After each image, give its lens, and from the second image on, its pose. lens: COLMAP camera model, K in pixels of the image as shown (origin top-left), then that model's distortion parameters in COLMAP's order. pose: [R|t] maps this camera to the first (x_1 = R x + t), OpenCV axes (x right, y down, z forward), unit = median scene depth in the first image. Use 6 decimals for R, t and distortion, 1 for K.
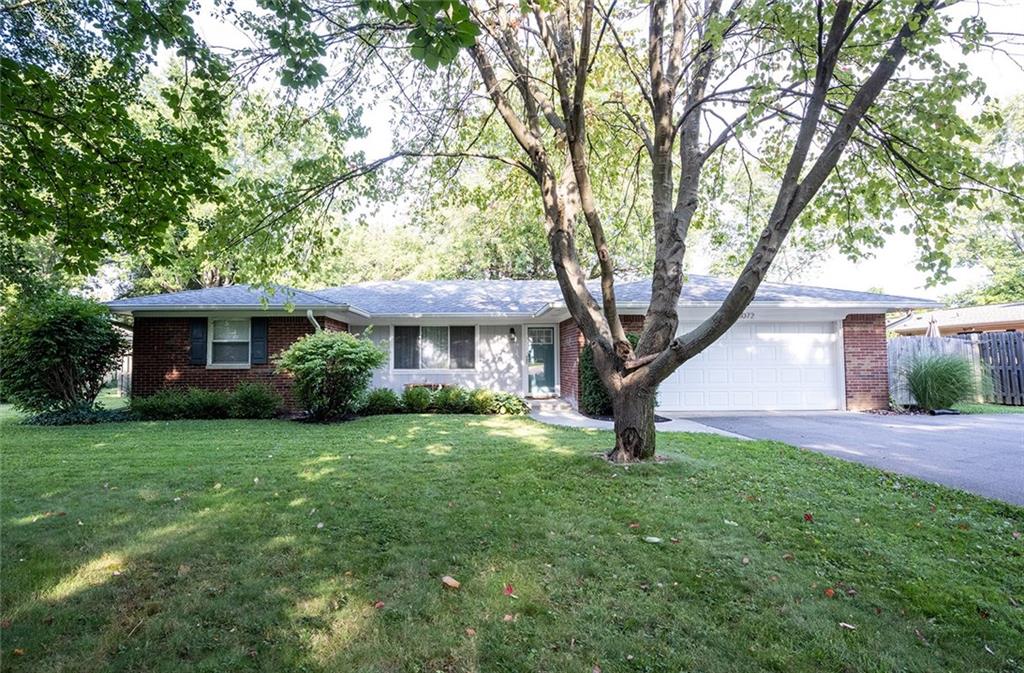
lens RADIAL K [[517.7, 0, 512.0], [0, 517.7, 336.5], [0, 0, 1]] dist [-0.000149, -0.000005]
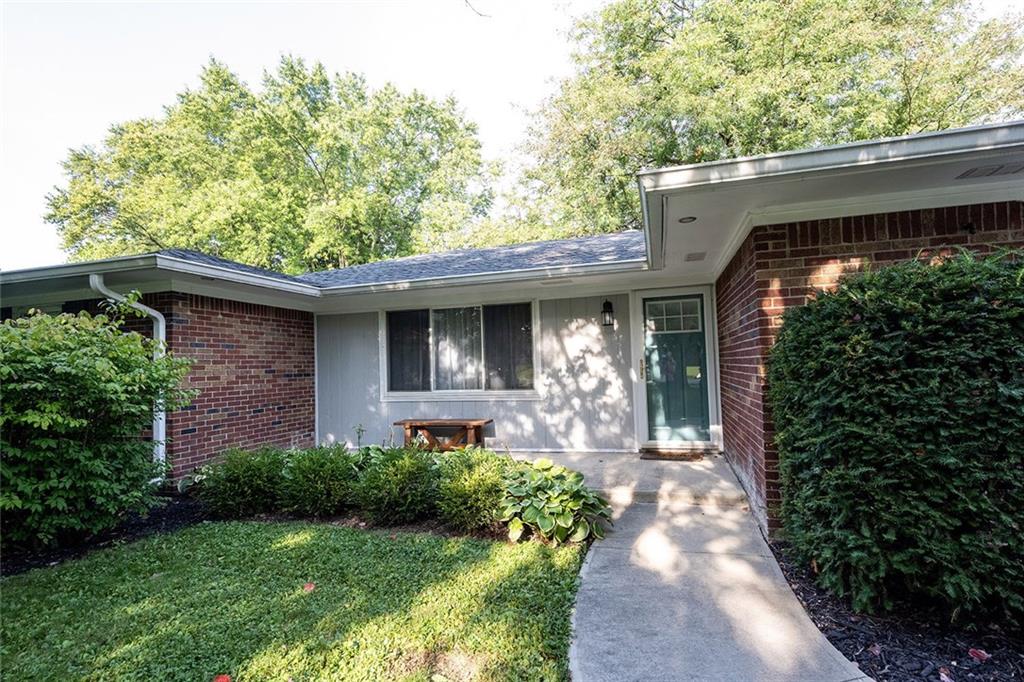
lens RADIAL K [[509.3, 0, 512.0], [0, 509.3, 341.0], [0, 0, 1]] dist [0.001379, -0.000060]
pose [[0.941240, -0.045066, -0.334718, 0.072790], [0.047377, 0.998876, -0.001261, 0.016213], [0.334399, -0.014671, 0.942317, 0.538746]]
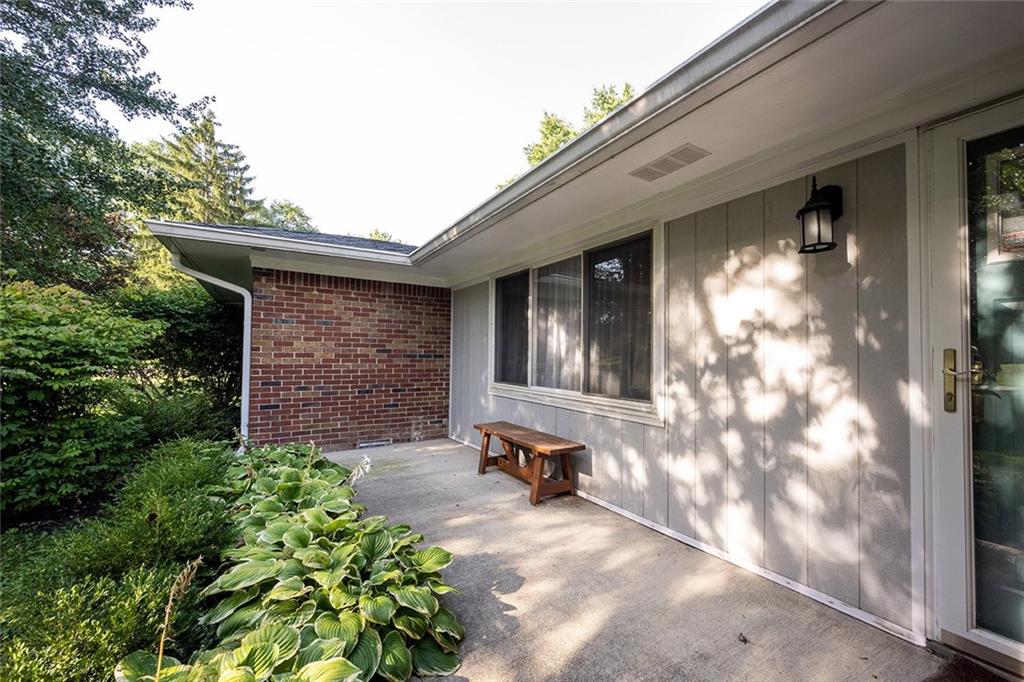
lens RADIAL K [[405.7, 0, 512.8], [0, 405.7, 343.7], [0, 0, 1]] dist [-0.000507, 0.000187]
pose [[0.472769, -0.019015, -0.880981, 0.069082], [0.034645, 0.999395, -0.002979, 0.032476], [0.880505, -0.029113, 0.473141, 0.850105]]
